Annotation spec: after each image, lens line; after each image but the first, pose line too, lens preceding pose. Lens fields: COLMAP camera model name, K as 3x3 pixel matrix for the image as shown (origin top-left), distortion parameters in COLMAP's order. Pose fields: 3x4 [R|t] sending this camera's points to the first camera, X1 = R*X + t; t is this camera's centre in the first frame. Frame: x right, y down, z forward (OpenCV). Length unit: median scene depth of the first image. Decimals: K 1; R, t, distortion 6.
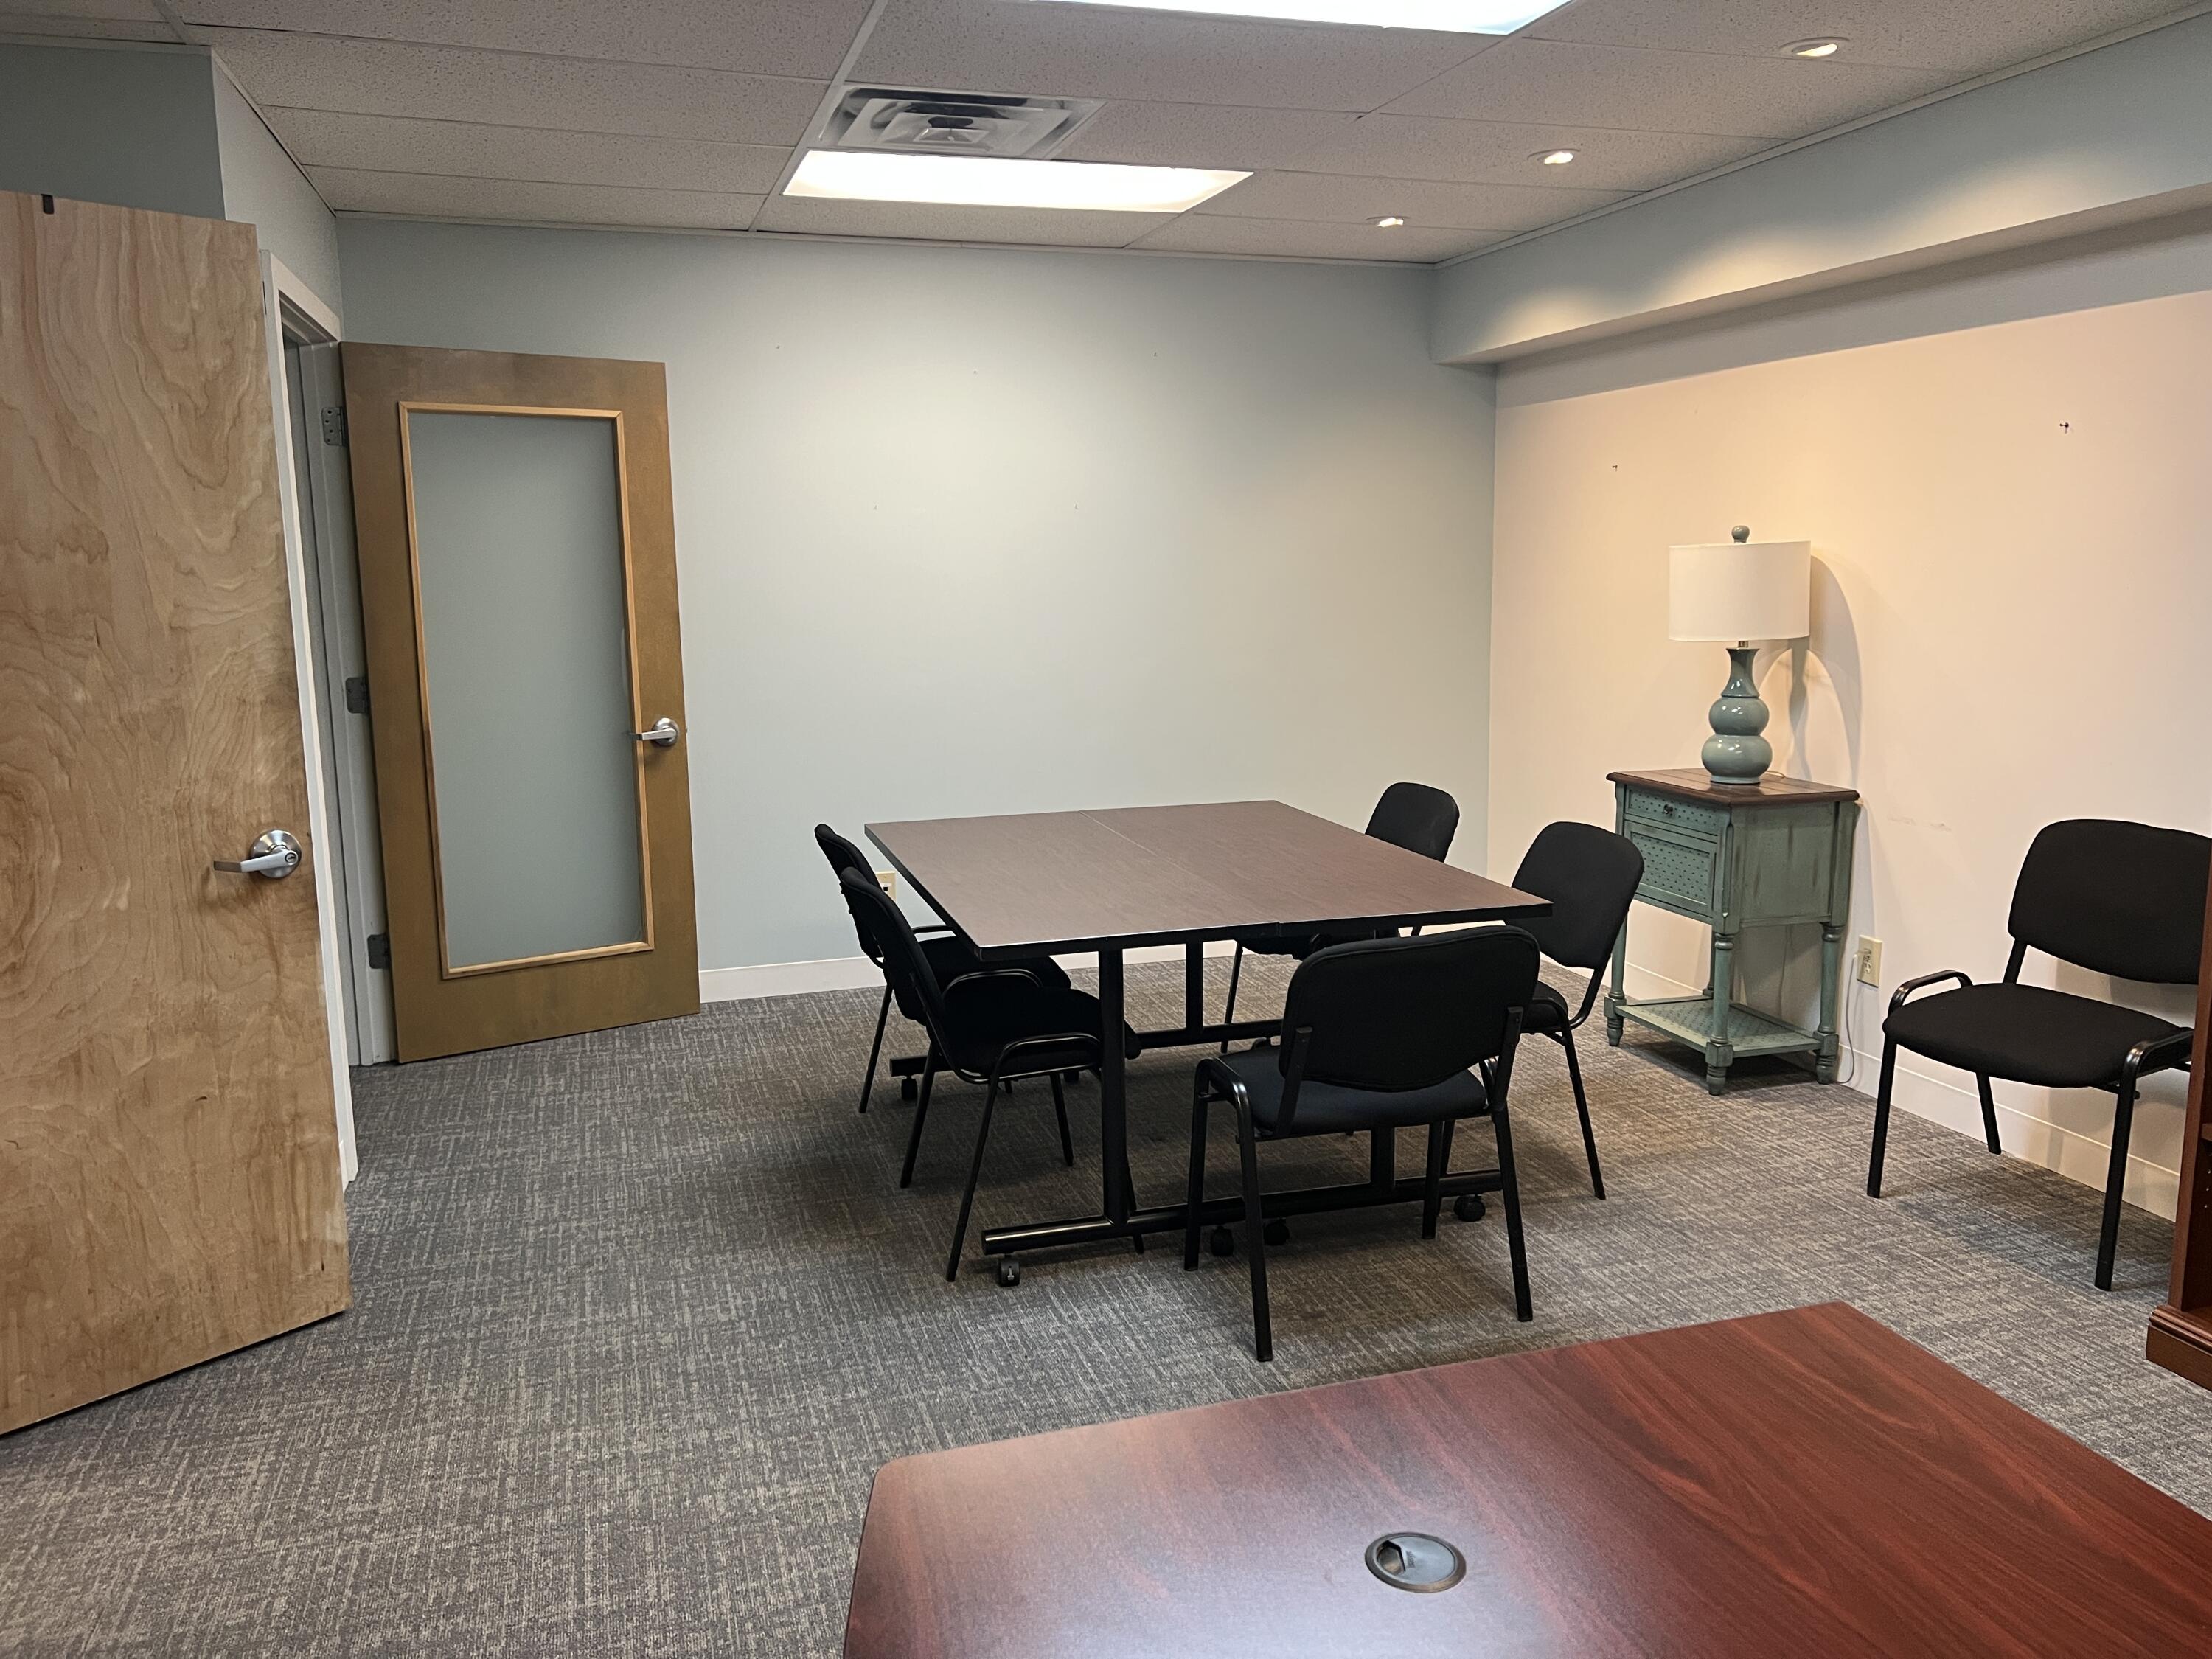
lens RADIAL K [[1627.7, 0, 1106.0], [0, 1627.7, 829.5], [0, 0, 1]] dist [0.018356, -0.034683]
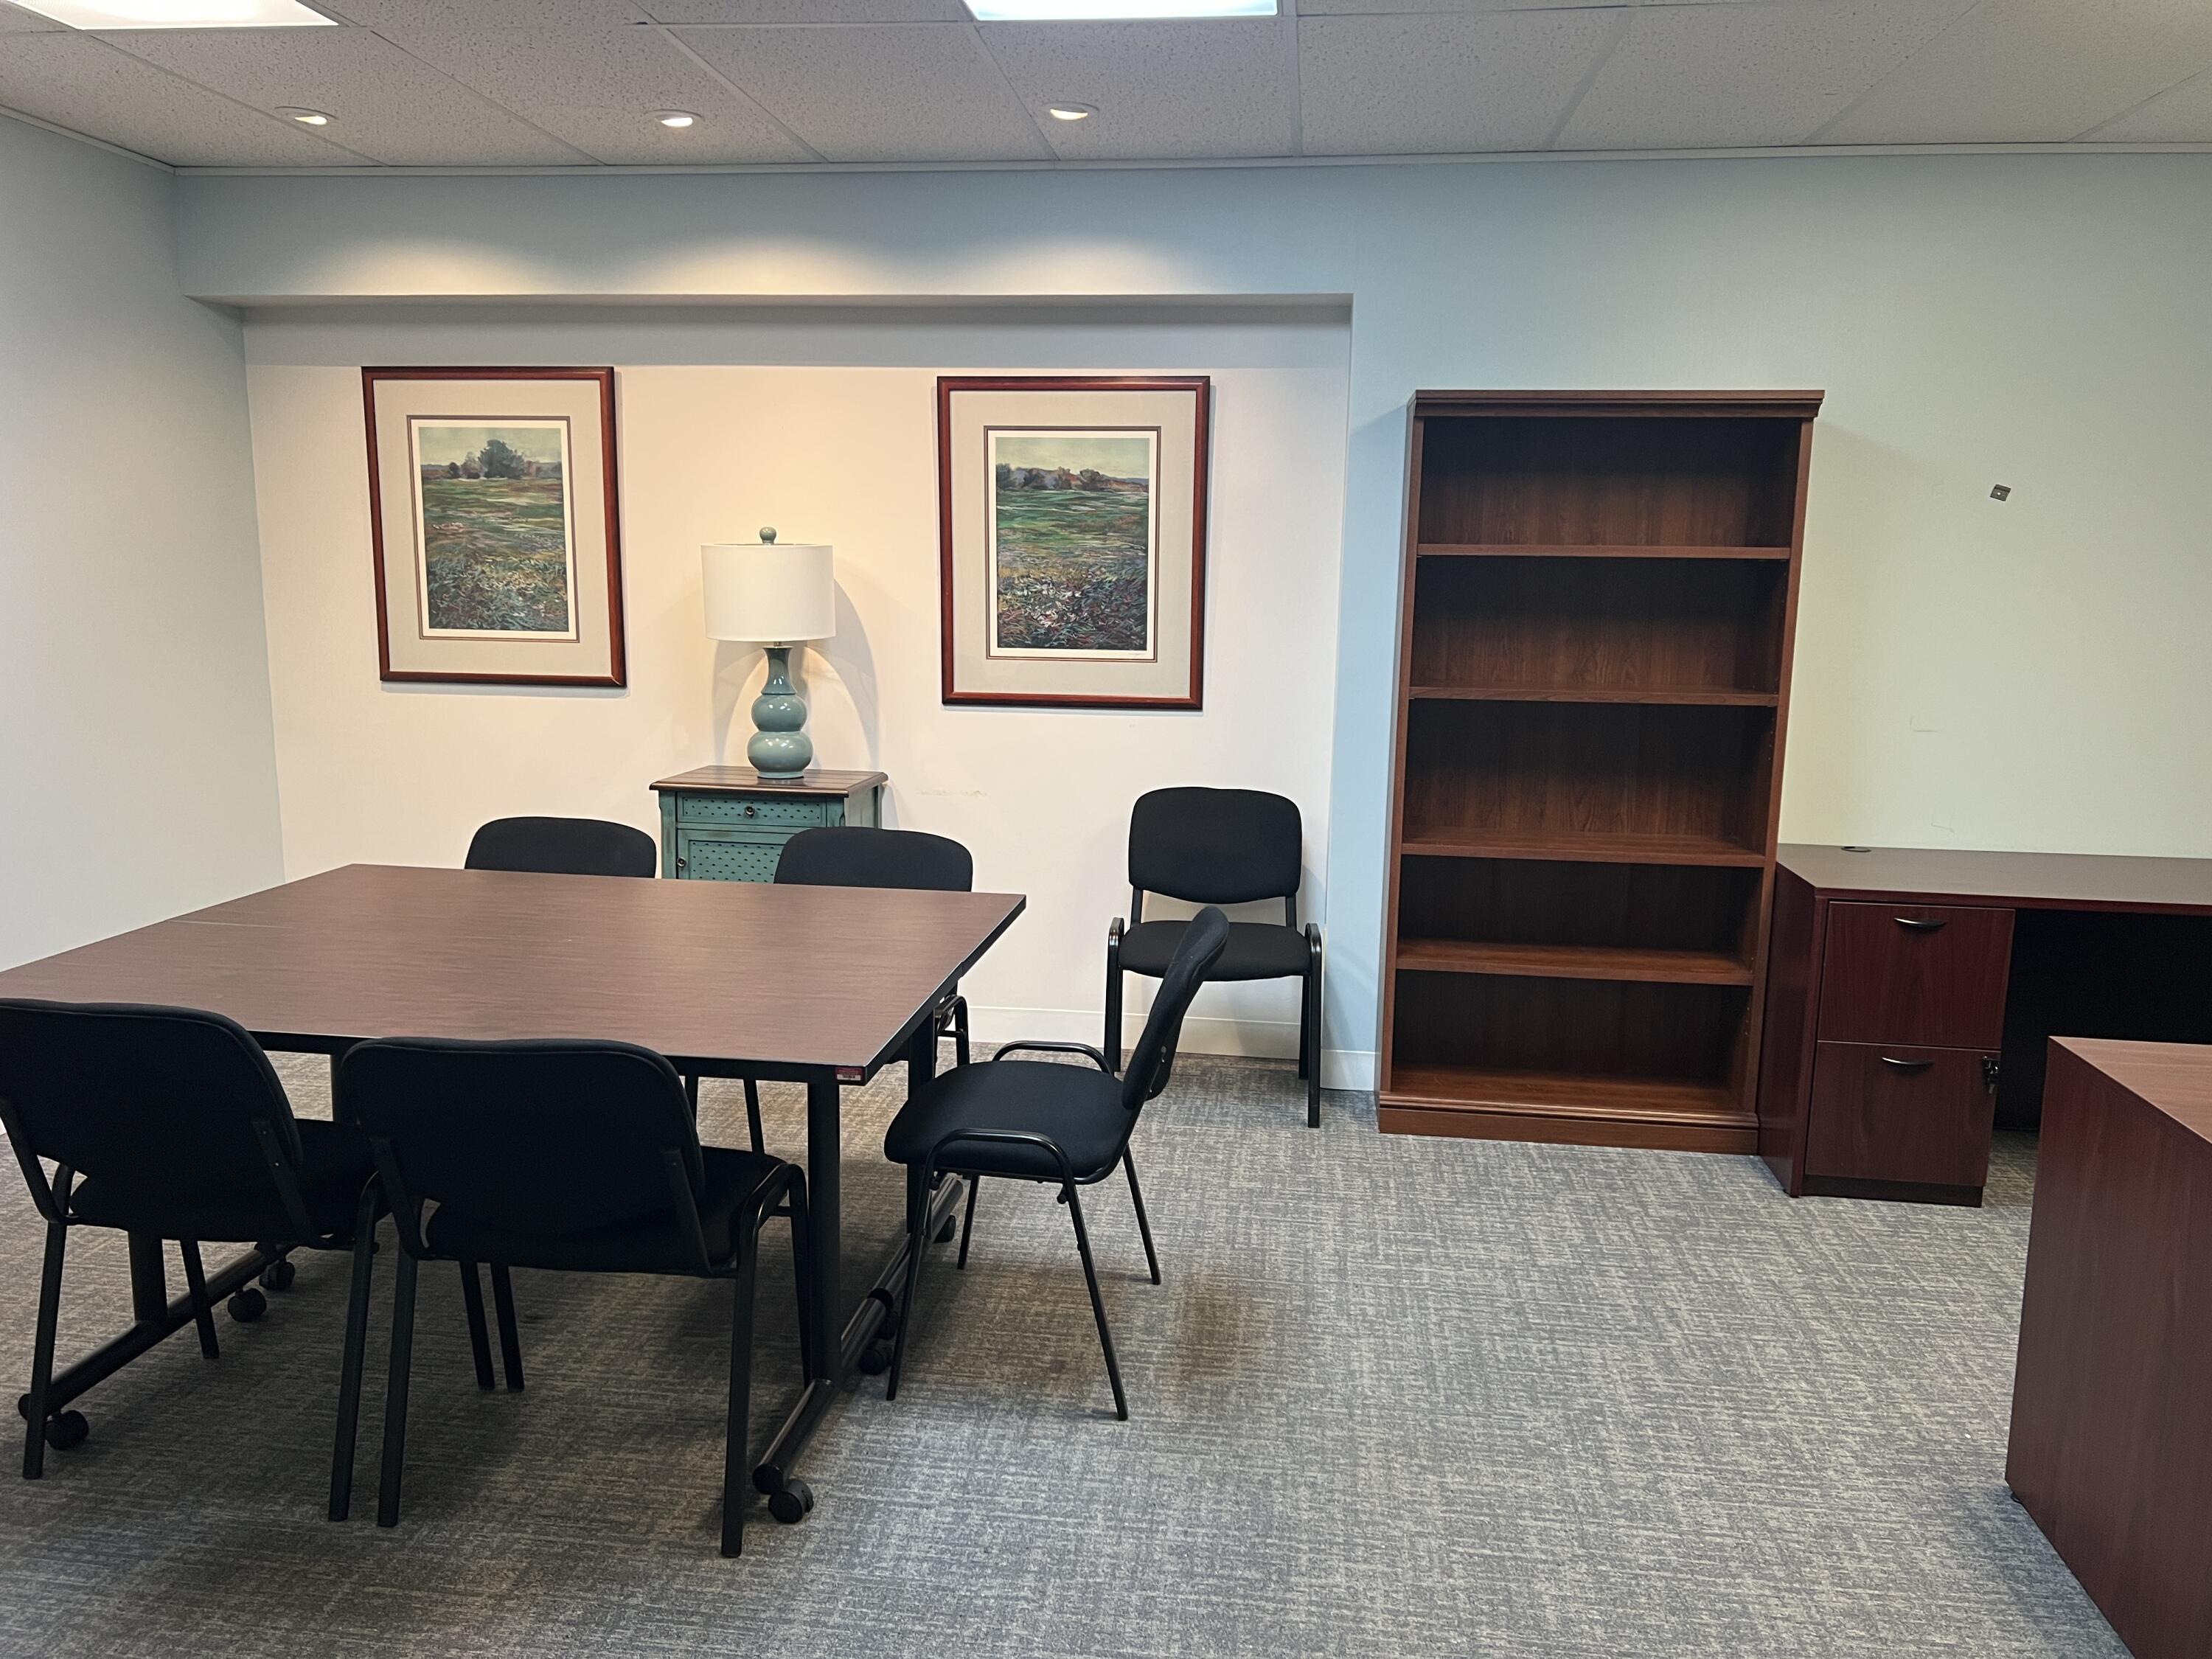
lens RADIAL K [[1627.7, 0, 1106.0], [0, 1627.7, 829.5], [0, 0, 1]] dist [0.018356, -0.034683]
pose [[0.405497, -0.122365, 0.905869, -0.579652], [0.125269, 0.989089, 0.077531, -0.062878], [-0.905472, 0.082038, 0.416401, 0.490809]]
